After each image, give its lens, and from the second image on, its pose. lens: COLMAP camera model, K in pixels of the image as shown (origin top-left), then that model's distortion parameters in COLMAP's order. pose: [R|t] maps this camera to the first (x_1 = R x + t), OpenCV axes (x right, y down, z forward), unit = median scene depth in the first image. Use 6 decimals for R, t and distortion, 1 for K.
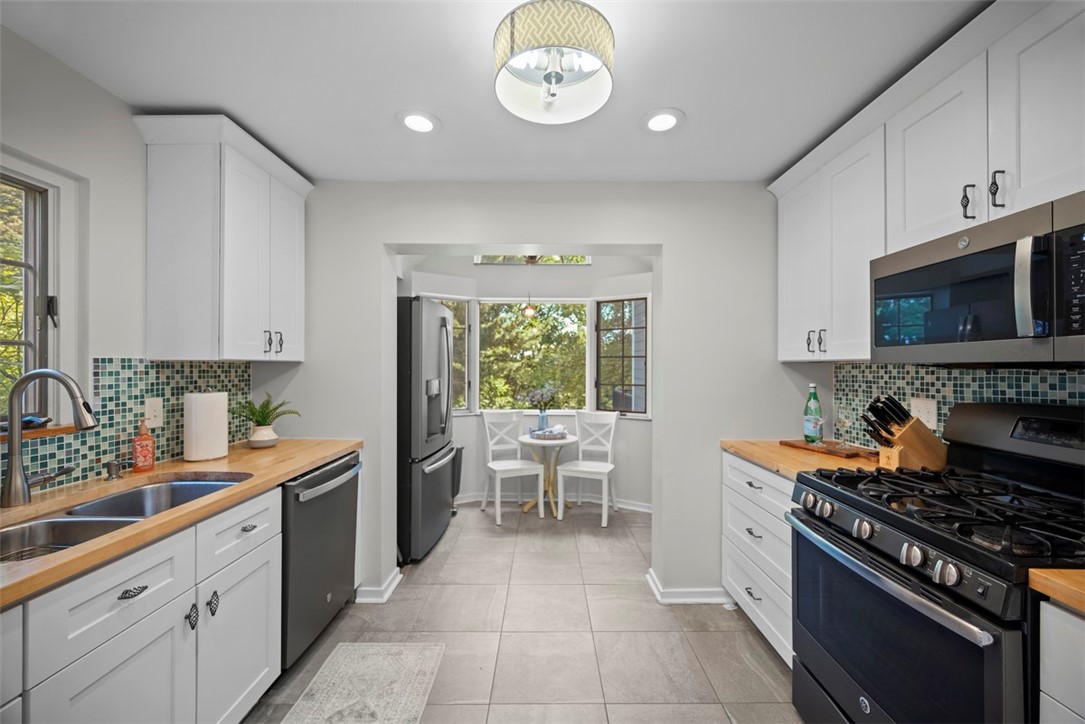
lens RADIAL K [[427.4, 0, 546.1], [0, 427.4, 365.0], [0, 0, 1]] dist [0.000054, -0.000668]
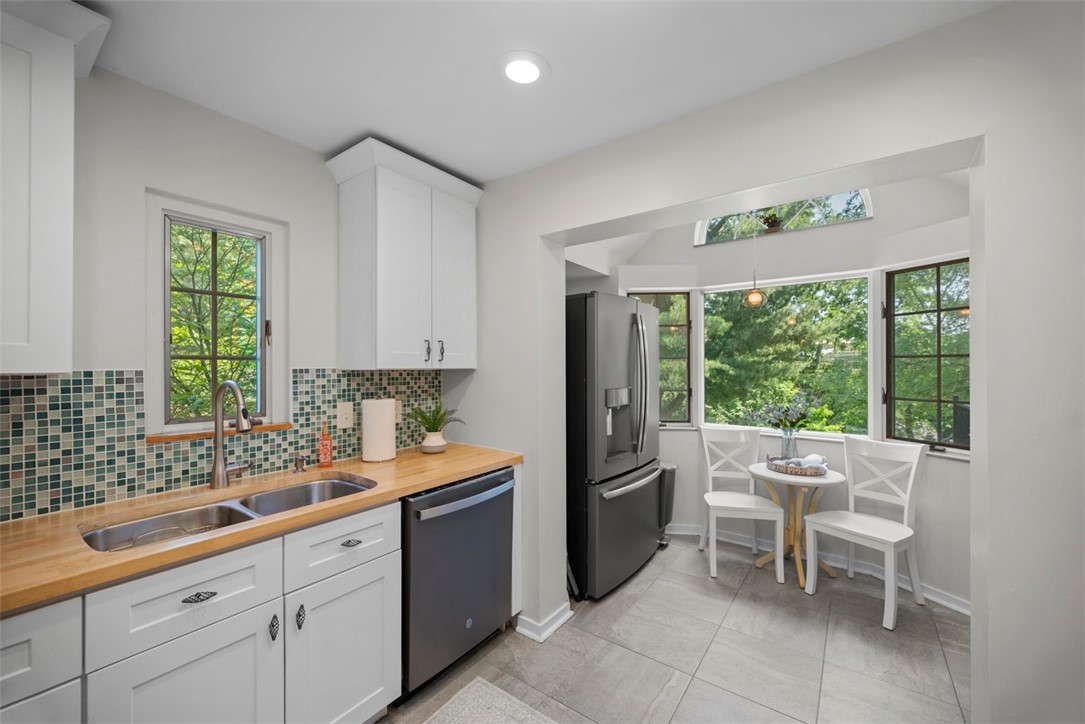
lens RADIAL K [[427.4, 0, 544.9], [0, 427.4, 364.7], [0, 0, 1]] dist [0.000054, -0.000668]
pose [[0.806719, -0.007466, -0.590887, 0.172523], [0.006548, 0.999972, -0.003695, -0.014515], [0.590898, -0.000888, 0.806746, 0.331779]]
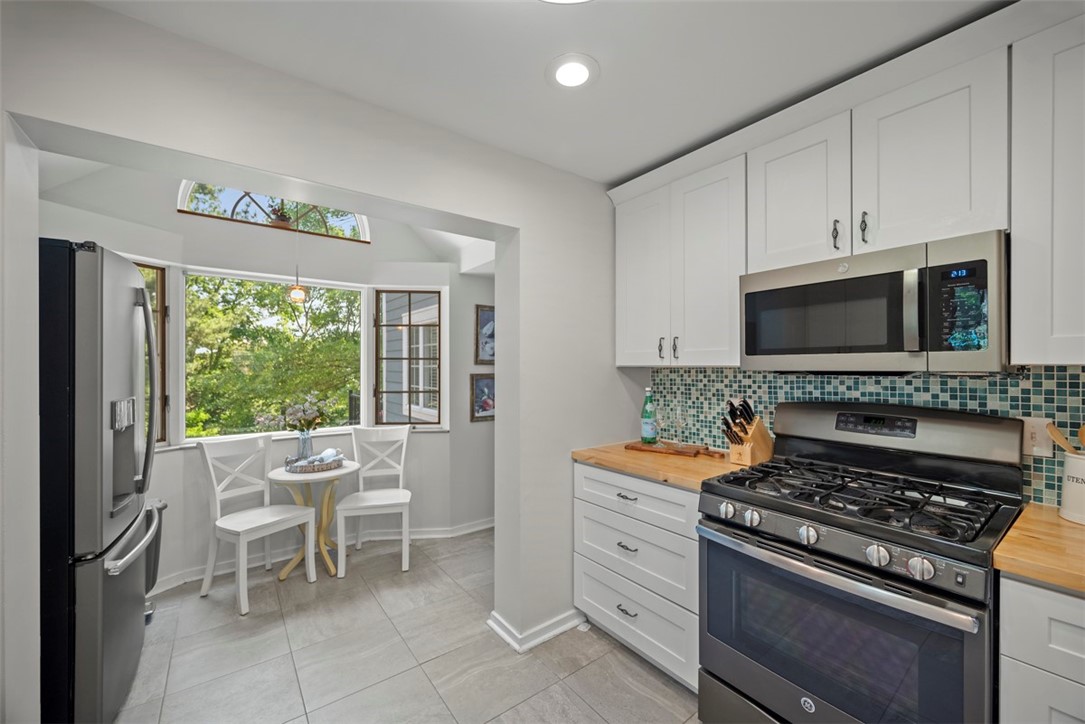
lens RADIAL K [[427.4, 0, 546.6], [0, 427.4, 365.8], [0, 0, 1]] dist [0.000054, -0.000668]
pose [[0.800980, -0.002362, 0.598686, -0.221830], [0.001176, 0.999996, 0.002372, -0.014091], [-0.598690, -0.001196, 0.800980, 0.330527]]
